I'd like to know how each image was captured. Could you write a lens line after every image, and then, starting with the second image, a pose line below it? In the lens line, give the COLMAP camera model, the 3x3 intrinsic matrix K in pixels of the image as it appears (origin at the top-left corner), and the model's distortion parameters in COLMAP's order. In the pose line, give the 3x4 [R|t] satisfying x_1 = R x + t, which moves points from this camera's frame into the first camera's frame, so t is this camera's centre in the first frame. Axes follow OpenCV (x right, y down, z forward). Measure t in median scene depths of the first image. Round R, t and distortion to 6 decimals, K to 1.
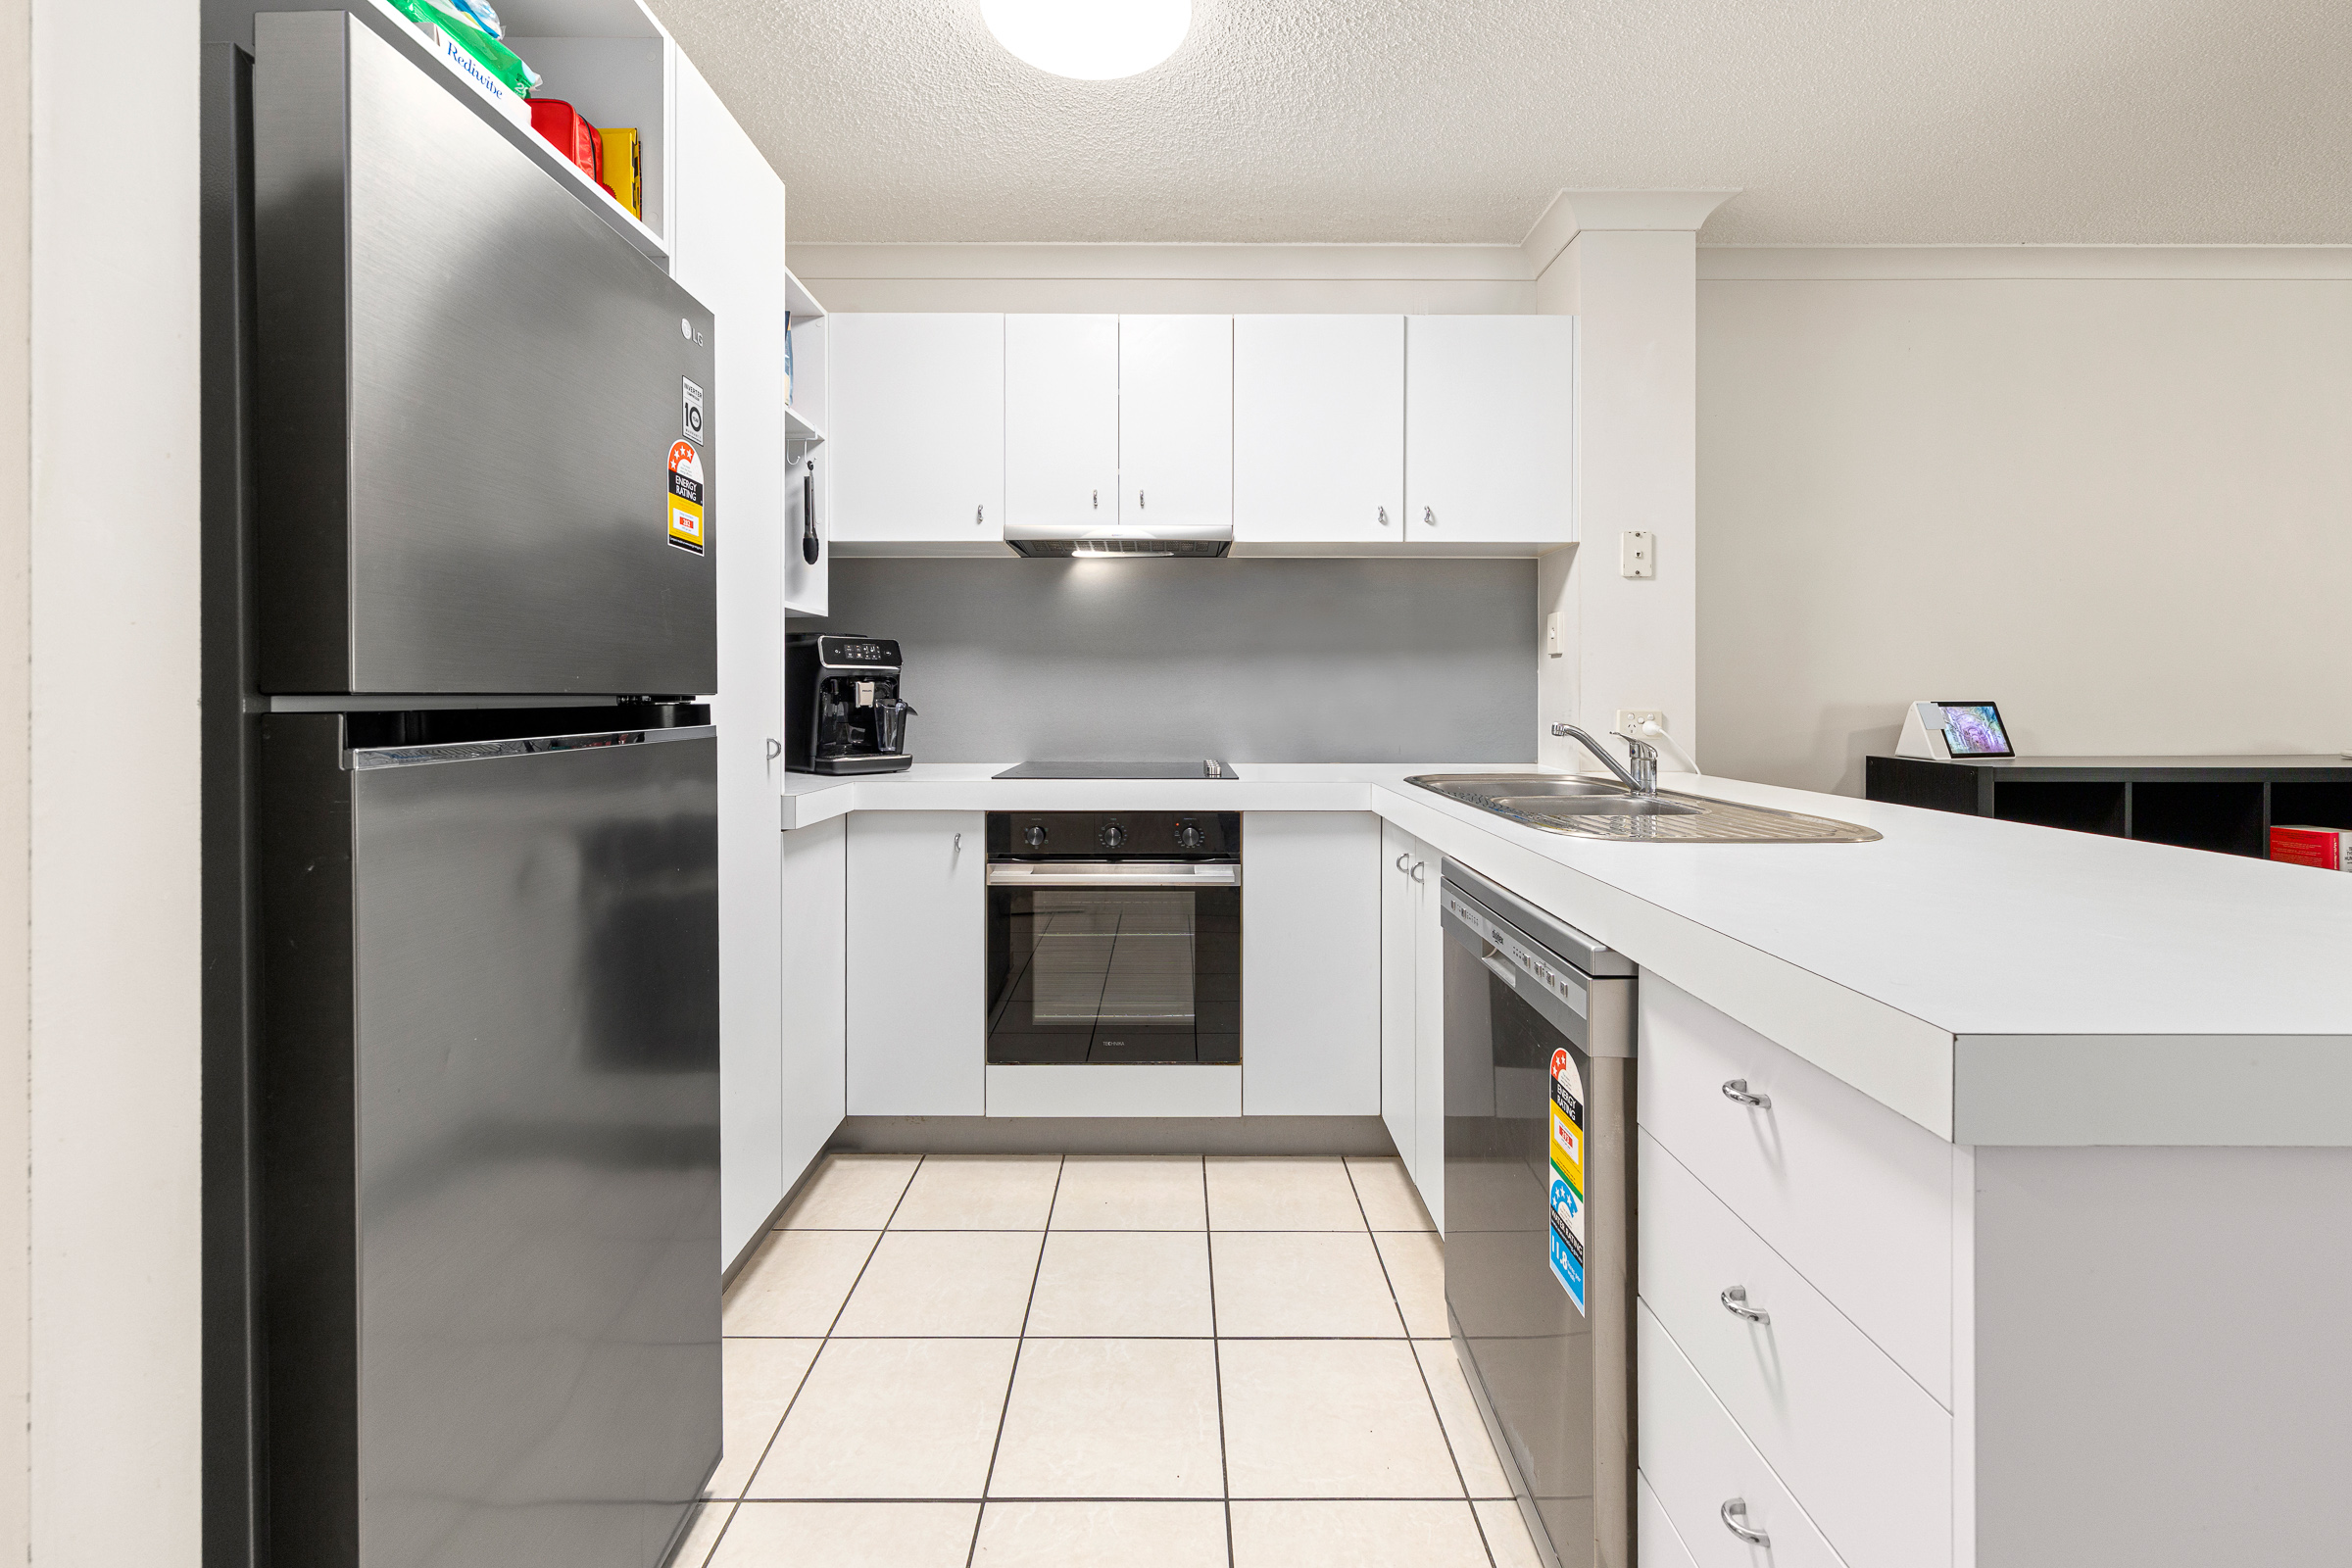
lens RADIAL K [[1005.0, 0, 1188.3], [0, 1005.0, 689.8], [0, 0, 1]] dist [-0.002154, 0.002101]
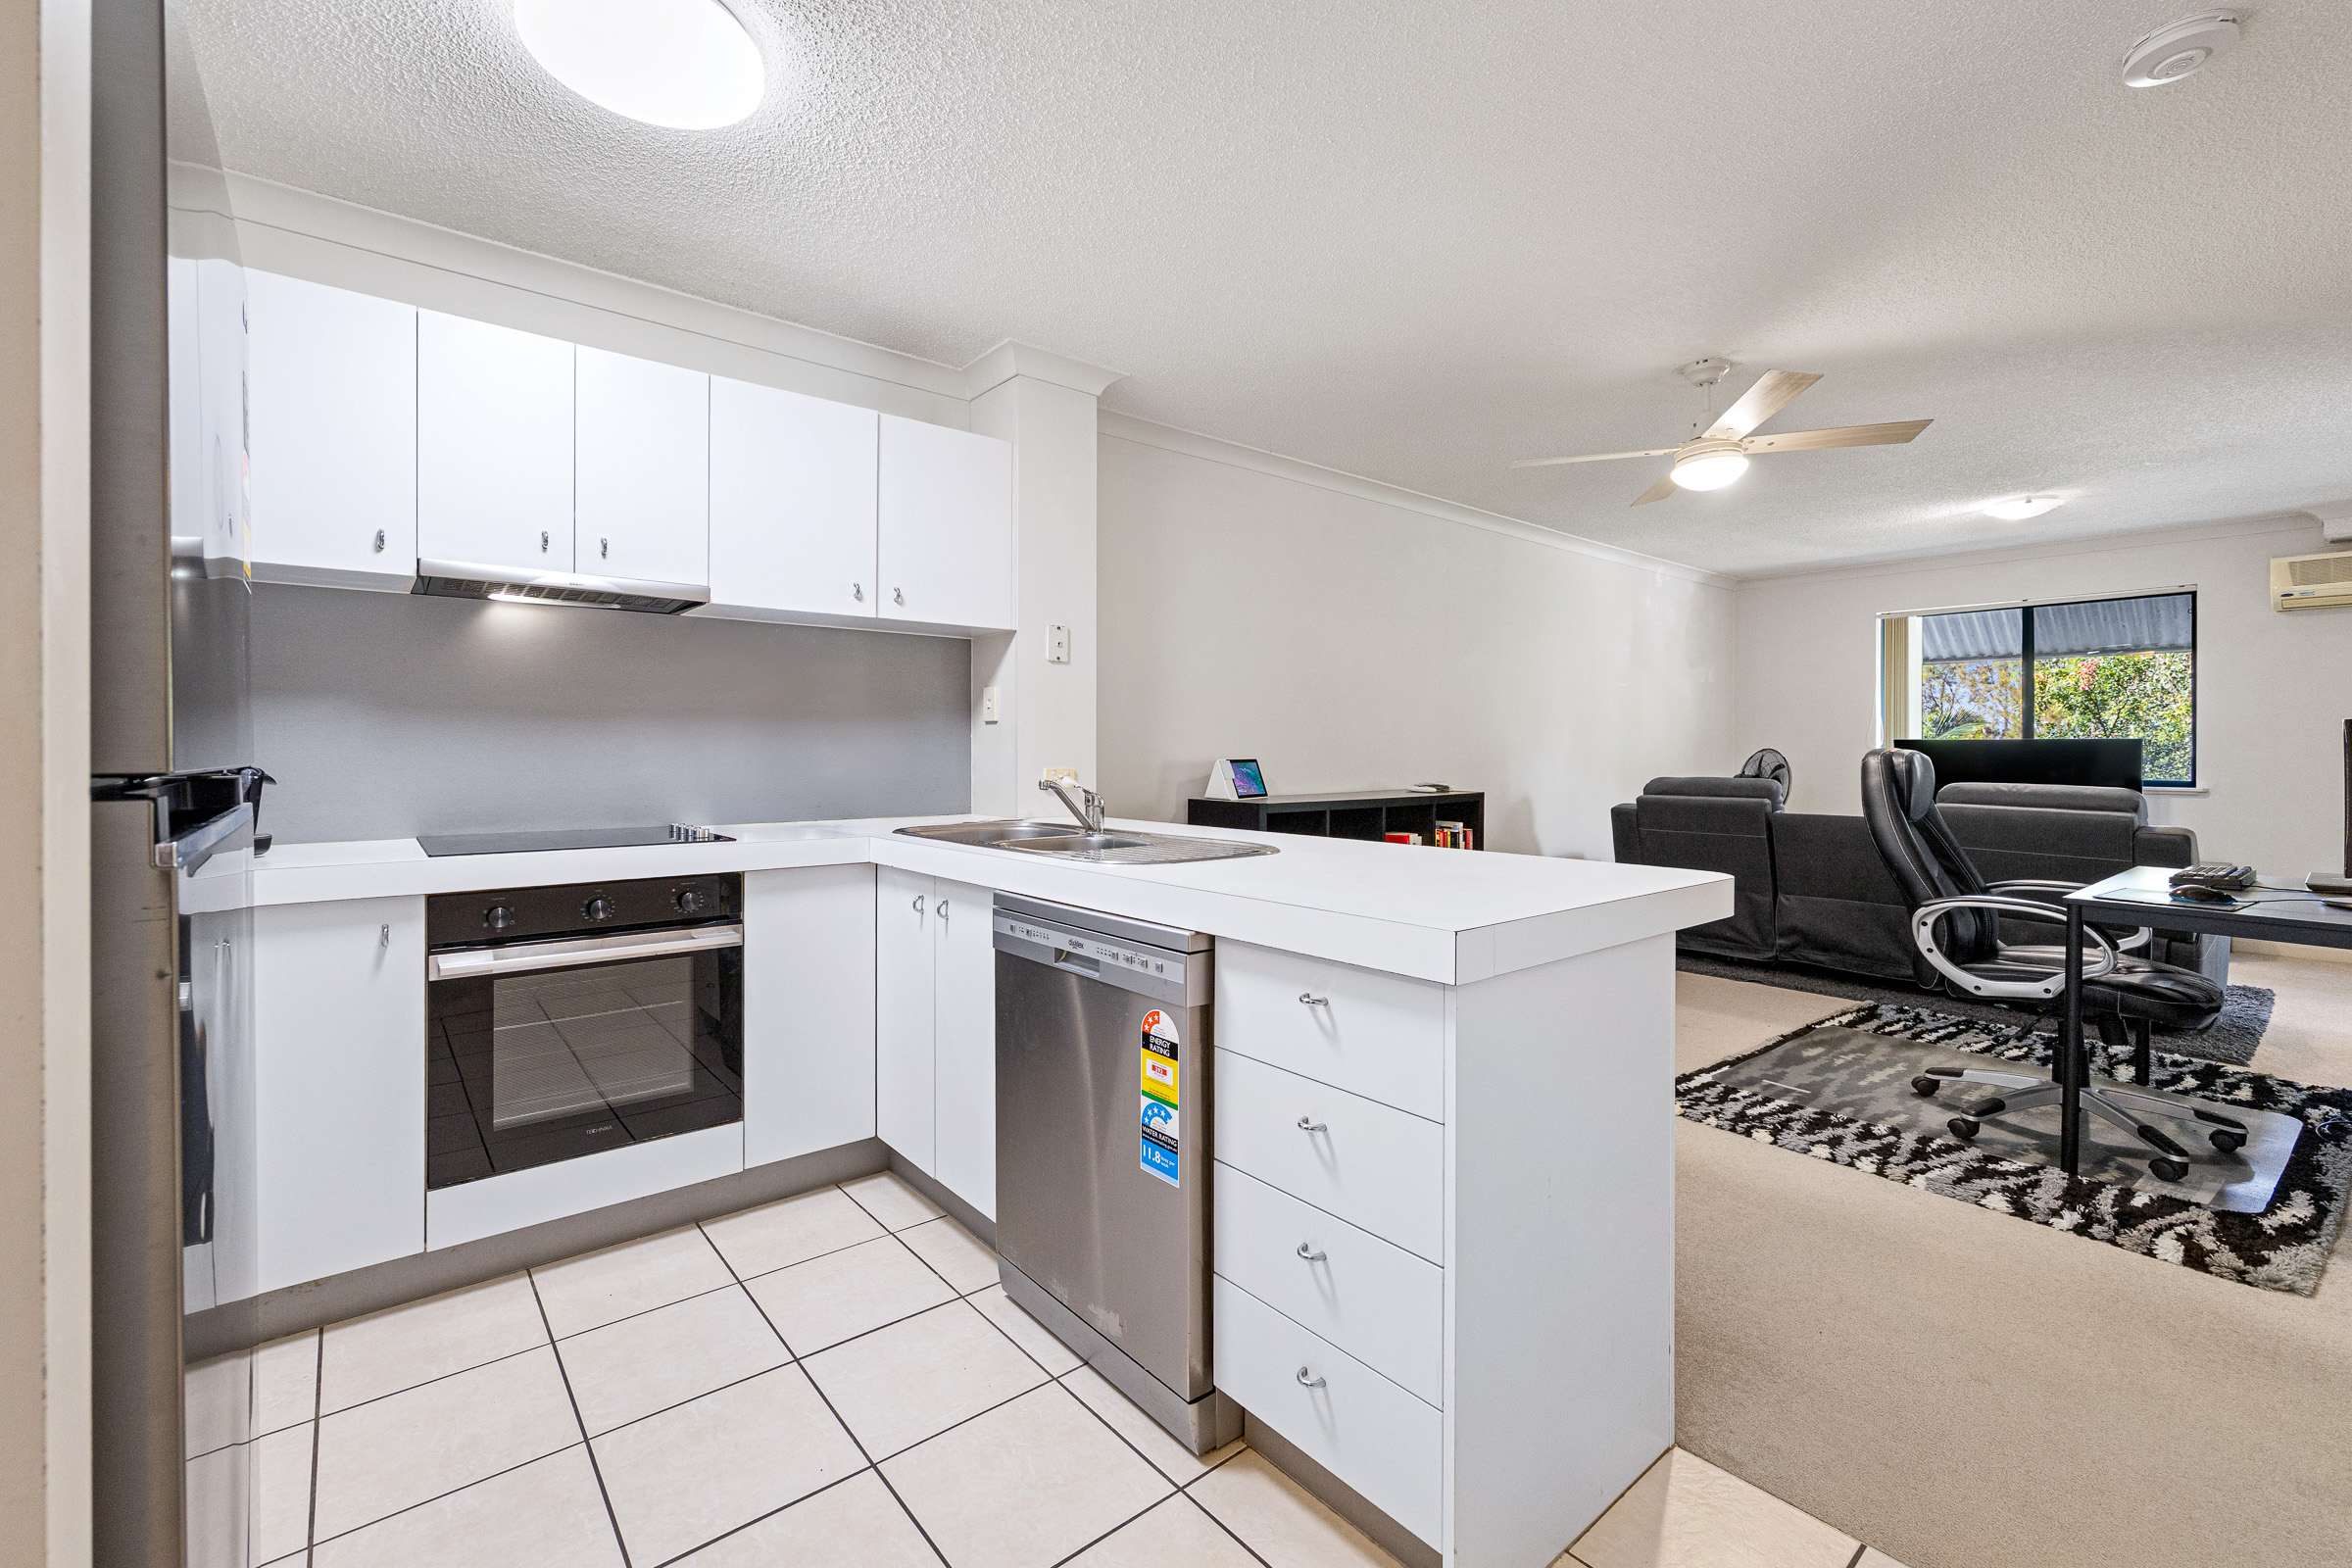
lens RADIAL K [[1005.0, 0, 1149.9], [0, 1005.0, 745.7], [0, 0, 1]] dist [-0.002154, 0.002101]
pose [[0.778611, 0.002181, 0.627504, -0.259778], [-0.003435, 0.999994, 0.000787, -0.009133], [-0.627498, -0.002768, 0.778613, -0.051200]]
